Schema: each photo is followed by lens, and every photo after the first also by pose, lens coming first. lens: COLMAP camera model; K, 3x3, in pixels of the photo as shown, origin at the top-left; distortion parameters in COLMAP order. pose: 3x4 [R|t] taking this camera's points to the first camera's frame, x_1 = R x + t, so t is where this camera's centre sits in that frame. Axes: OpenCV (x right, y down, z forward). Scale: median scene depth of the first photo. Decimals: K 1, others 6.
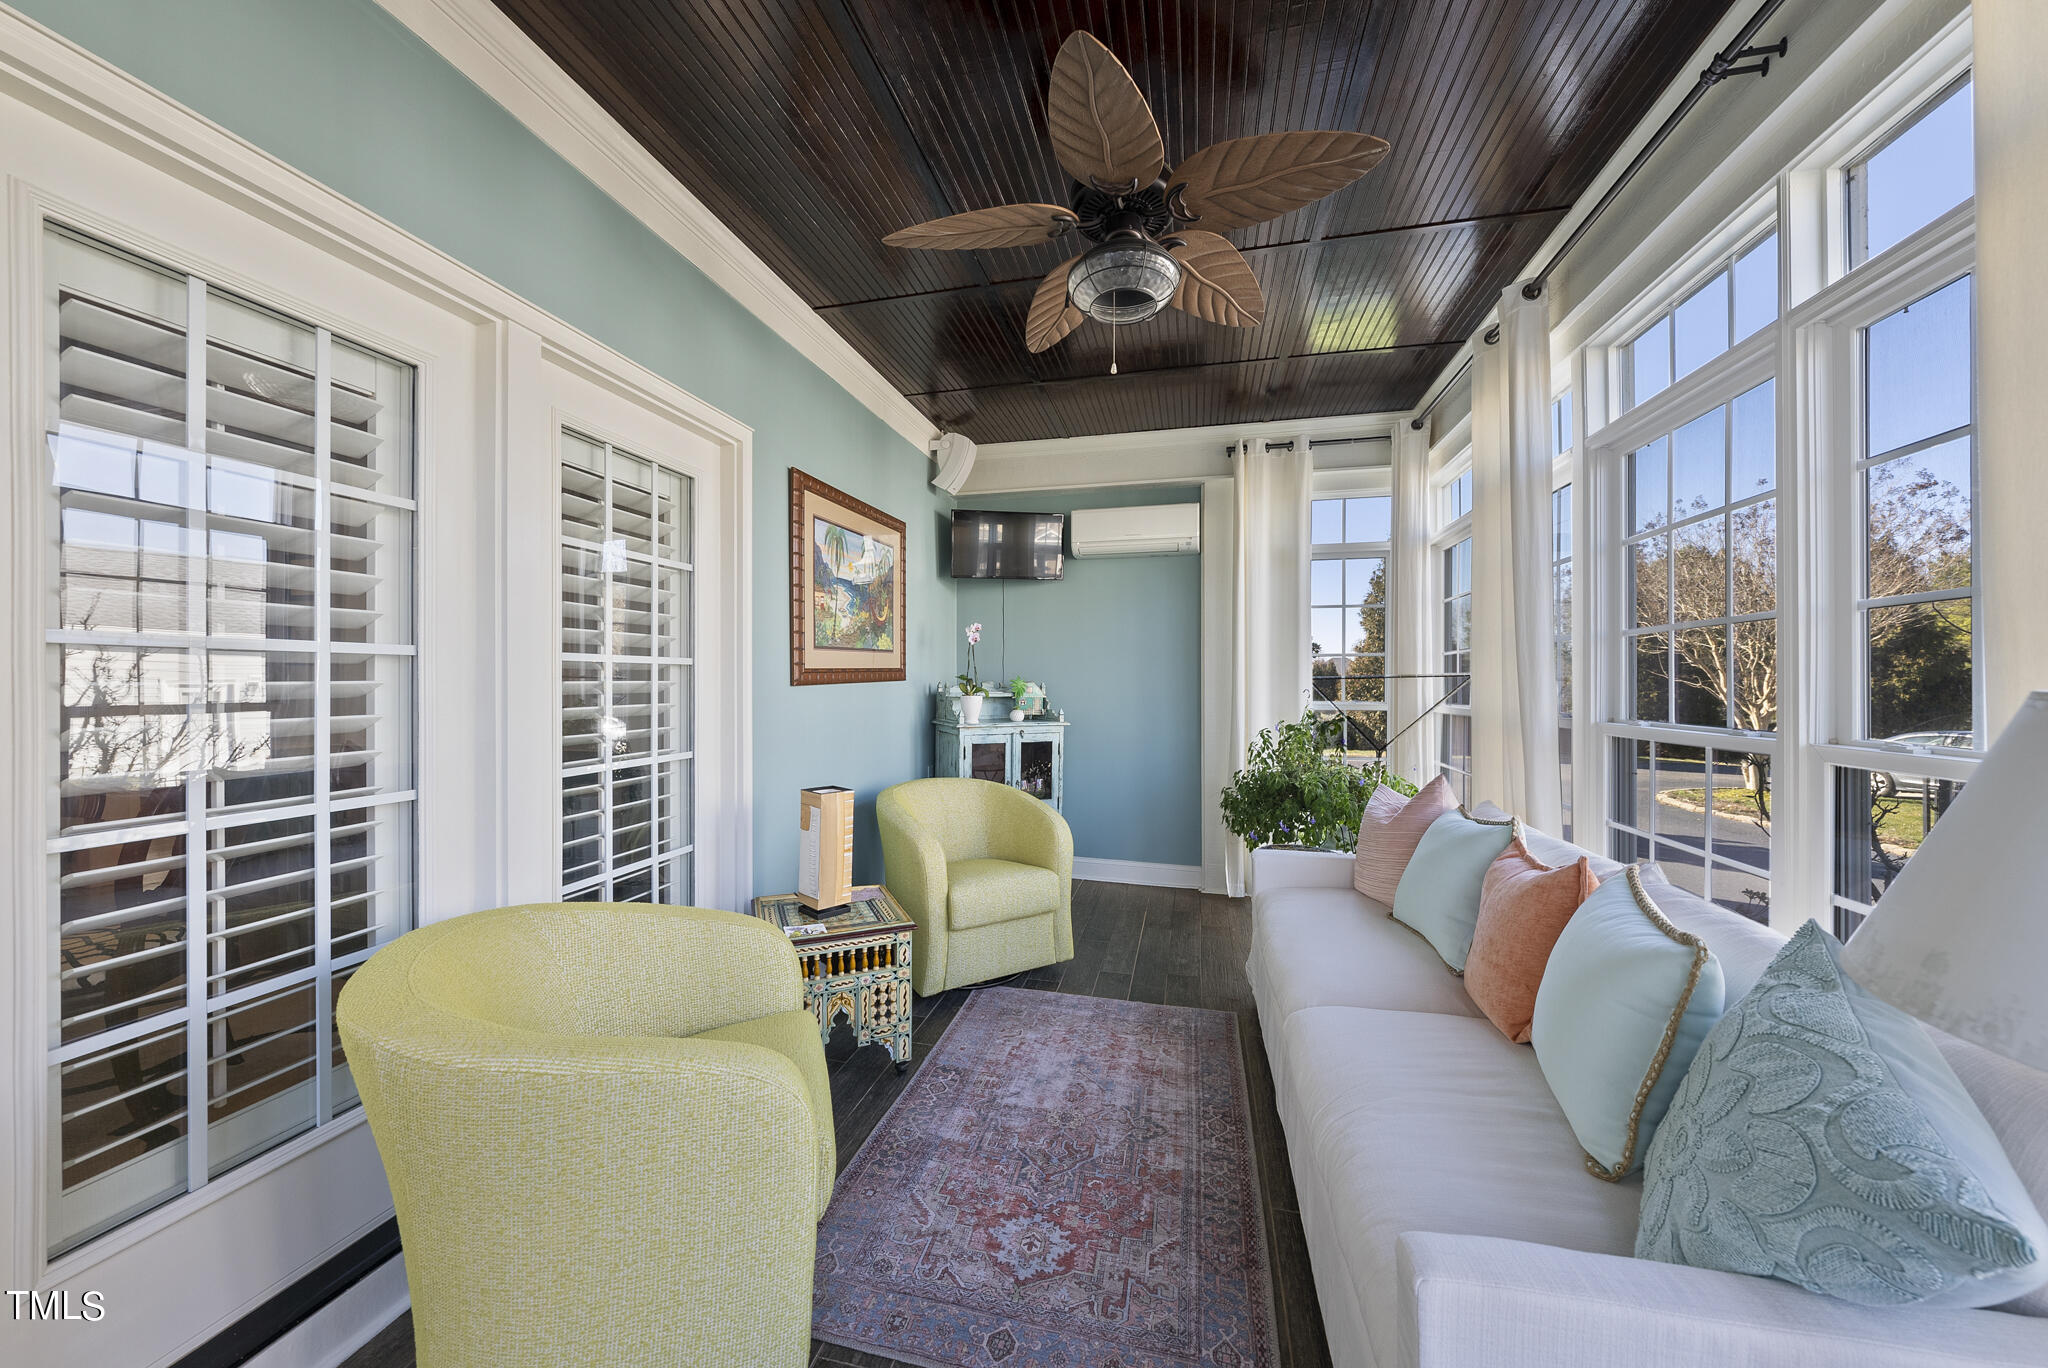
lens RADIAL K [[692.3, 0, 1024.0], [0, 692.3, 684.0], [0, 0, 1]] dist [0.001062, -0.000064]
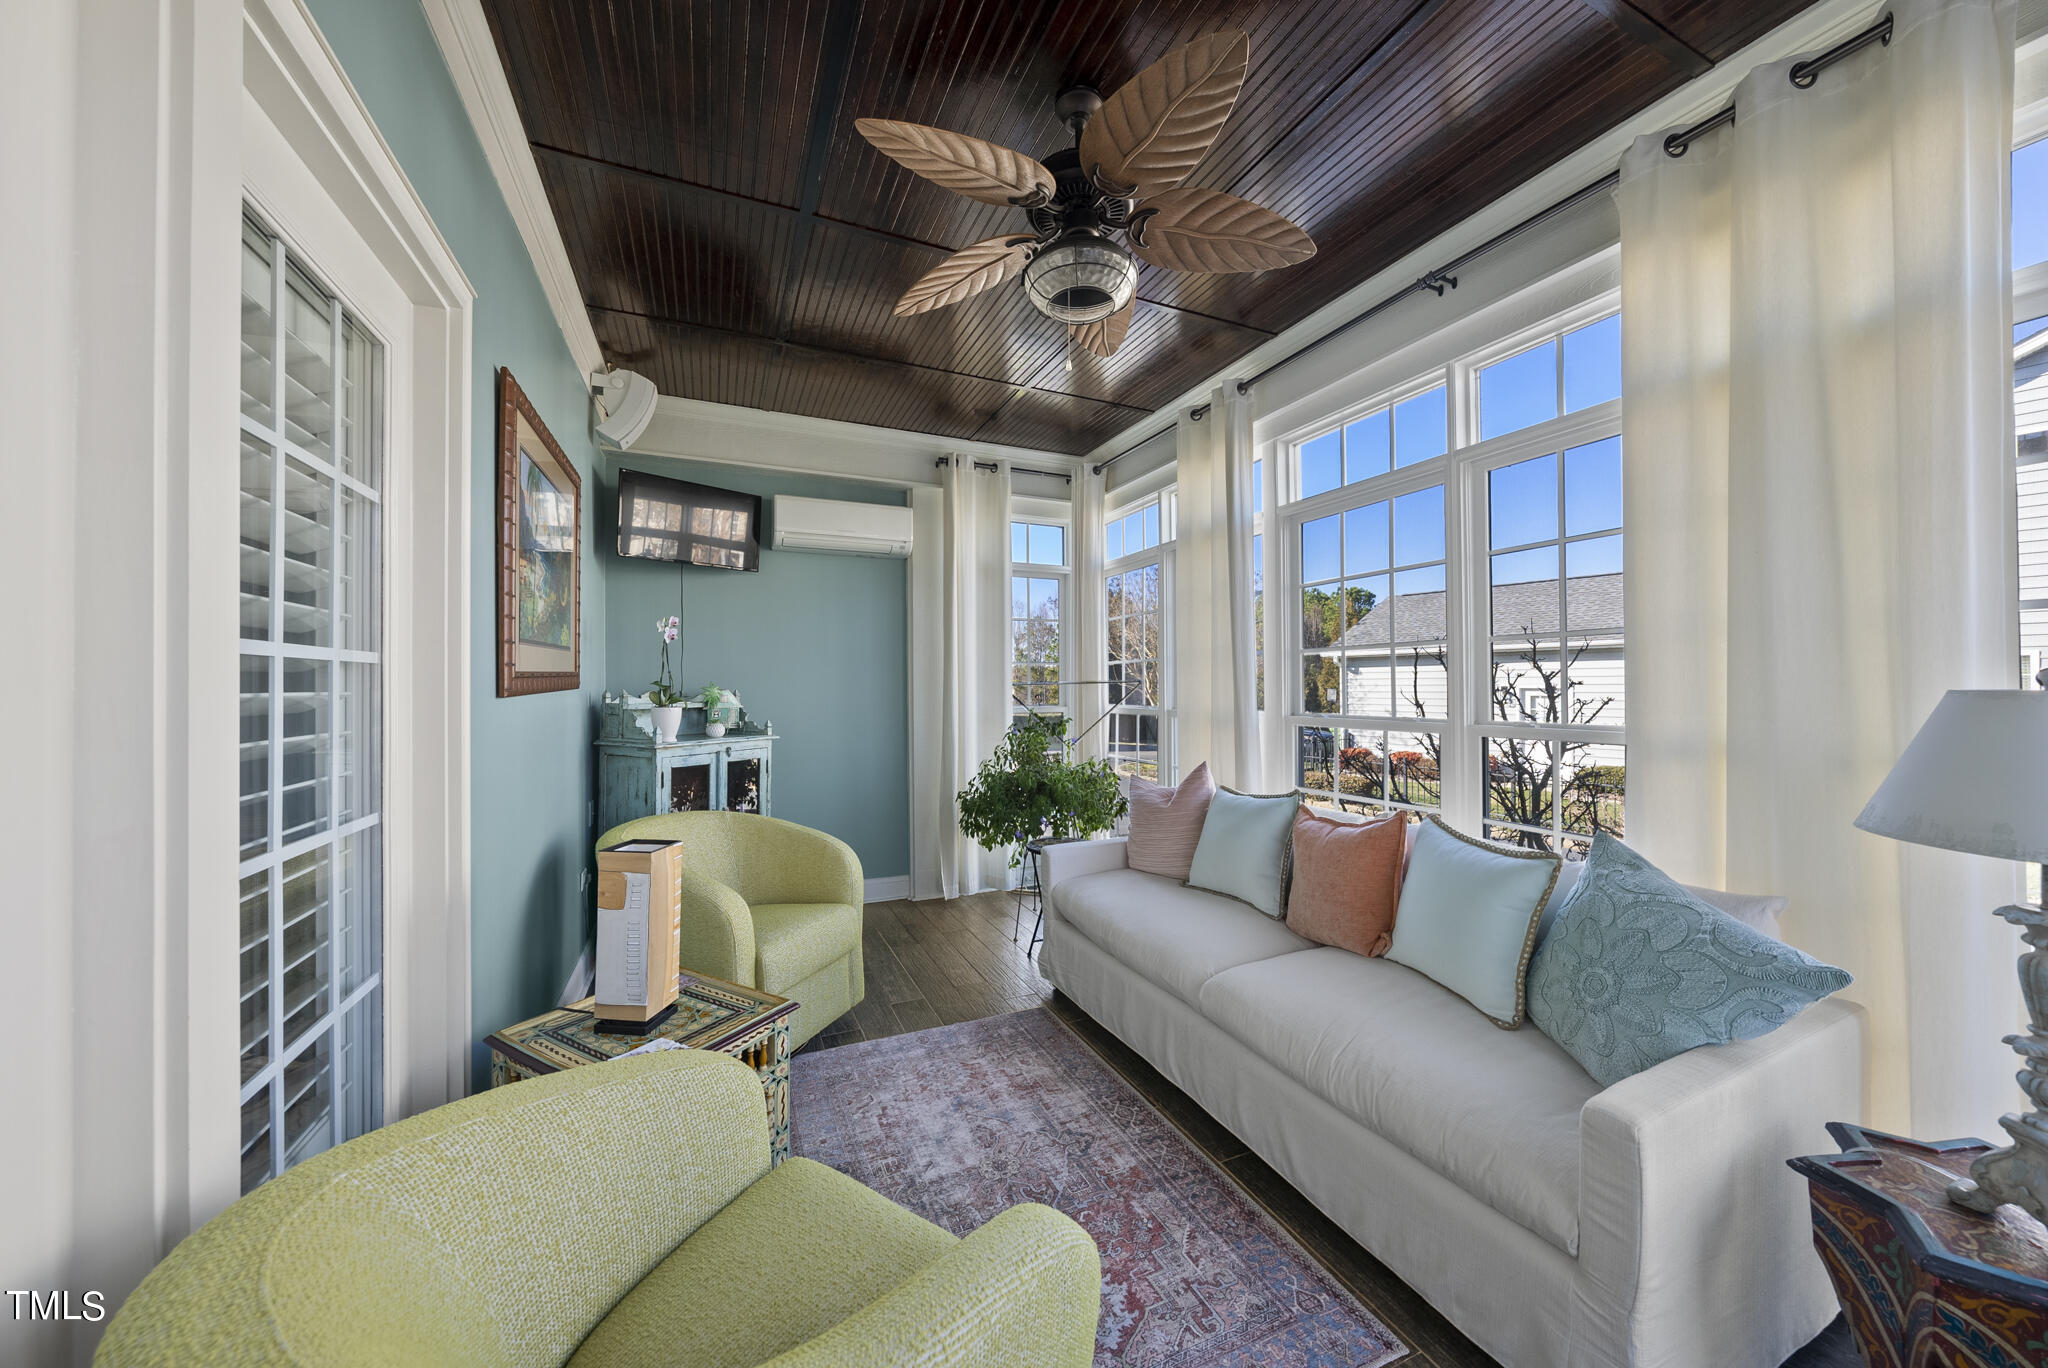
lens RADIAL K [[692.3, 0, 1024.0], [0, 692.3, 684.0], [0, 0, 1]] dist [0.001062, -0.000064]
pose [[0.799810, -0.002183, 0.600250, -0.250301], [0.007499, 0.999952, -0.006355, -0.002055], [-0.600207, 0.009584, 0.799788, 0.131840]]
